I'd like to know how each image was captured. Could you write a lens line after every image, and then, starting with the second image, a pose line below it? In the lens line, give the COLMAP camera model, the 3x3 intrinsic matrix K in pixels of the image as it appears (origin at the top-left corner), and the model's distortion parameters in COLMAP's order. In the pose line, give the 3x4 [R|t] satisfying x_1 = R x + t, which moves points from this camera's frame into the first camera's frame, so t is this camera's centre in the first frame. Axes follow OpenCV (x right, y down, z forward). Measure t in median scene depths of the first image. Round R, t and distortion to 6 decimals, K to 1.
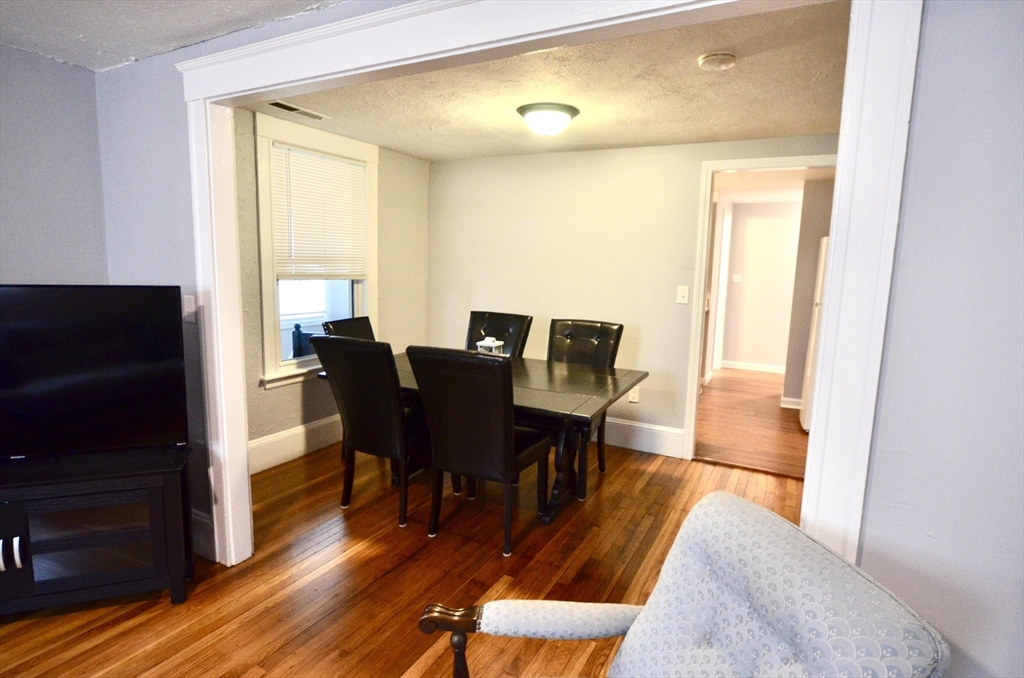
lens RADIAL K [[542.7, 0, 511.4], [0, 542.7, 336.5], [0, 0, 1]] dist [-0.000658, -0.001586]
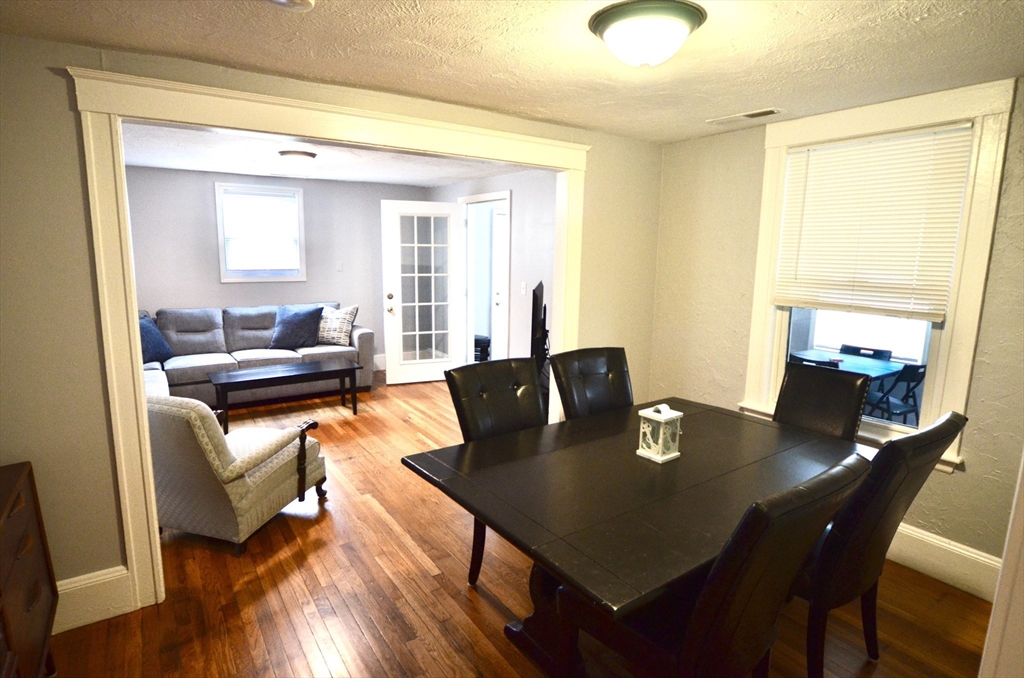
lens RADIAL K [[542.7, 0, 508.1], [0, 542.7, 340.1], [0, 0, 1]] dist [-0.000658, -0.001586]
pose [[-0.462694, 0.110269, -0.879633, 0.556319], [-0.149115, 0.968417, 0.199835, -0.159662], [0.873887, 0.223629, -0.431638, 1.006654]]
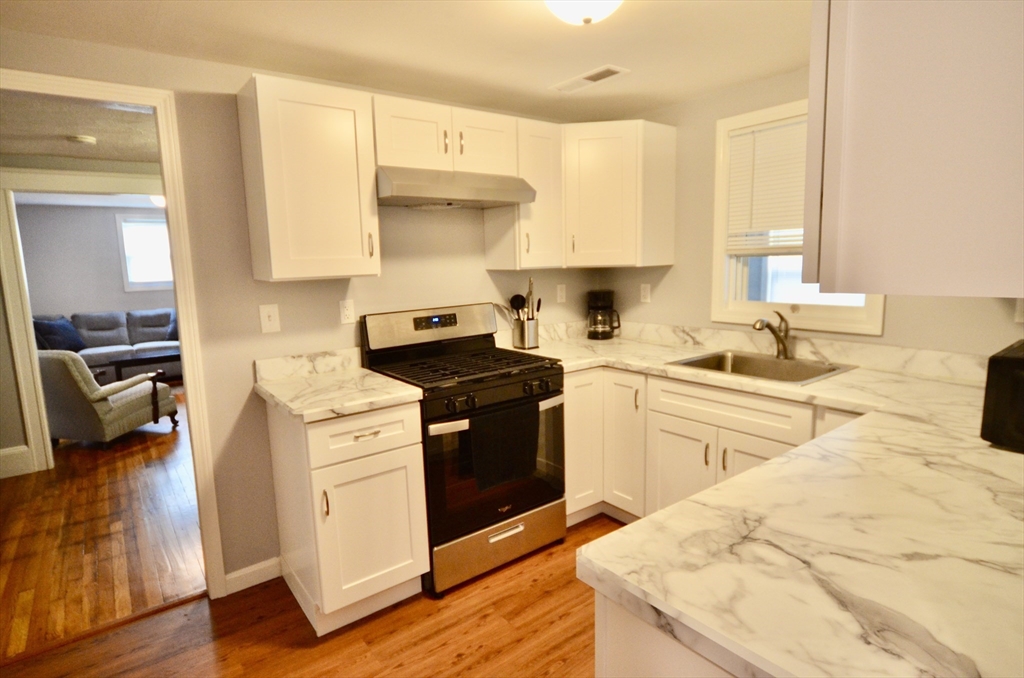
lens RADIAL K [[542.7, 0, 514.1], [0, 542.7, 340.6], [0, 0, 1]] dist [-0.000658, -0.001586]
pose [[-0.405362, 0.114810, -0.906918, 0.805015], [-0.110911, 0.978577, 0.173455, -0.216330], [0.907403, 0.170900, -0.383944, 1.681247]]
